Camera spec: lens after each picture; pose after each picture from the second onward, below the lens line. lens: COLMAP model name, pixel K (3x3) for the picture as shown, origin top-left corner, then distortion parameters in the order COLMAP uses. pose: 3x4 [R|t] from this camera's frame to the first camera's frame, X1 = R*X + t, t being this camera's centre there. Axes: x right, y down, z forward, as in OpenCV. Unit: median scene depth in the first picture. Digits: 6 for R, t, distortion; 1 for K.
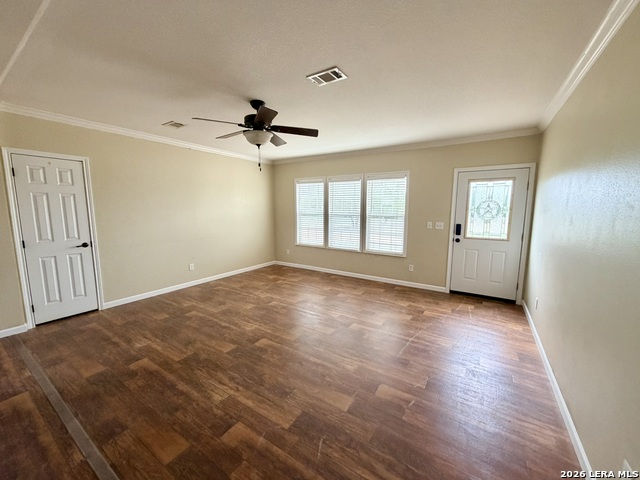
lens RADIAL K [[255.6, 0, 316.8], [0, 255.6, 239.8], [0, 0, 1]] dist [0.001024, -0.000090]
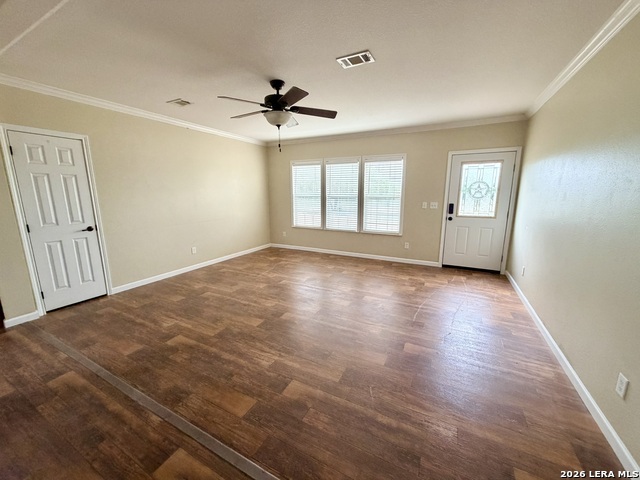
lens RADIAL K [[255.6, 0, 317.0], [0, 255.6, 239.6], [0, 0, 1]] dist [0.001024, -0.000090]
pose [[0.995240, -0.023785, 0.094506, -0.198617], [0.018170, 0.998043, 0.059839, 0.025211], [-0.095744, -0.057837, 0.993724, -0.054605]]
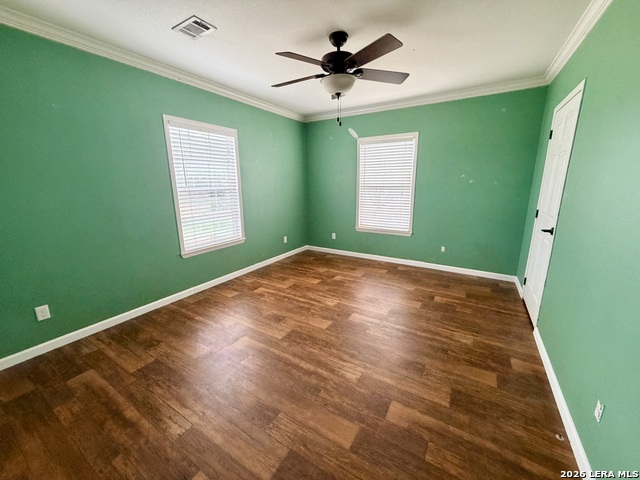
lens RADIAL K [[255.6, 0, 314.9], [0, 255.6, 243.1], [0, 0, 1]] dist [0.001024, -0.000090]
pose [[0.999791, -0.016821, 0.011638, 0.014334], [0.015457, 0.993952, 0.108725, 0.001645], [-0.013396, -0.108522, 0.994004, 0.240319]]
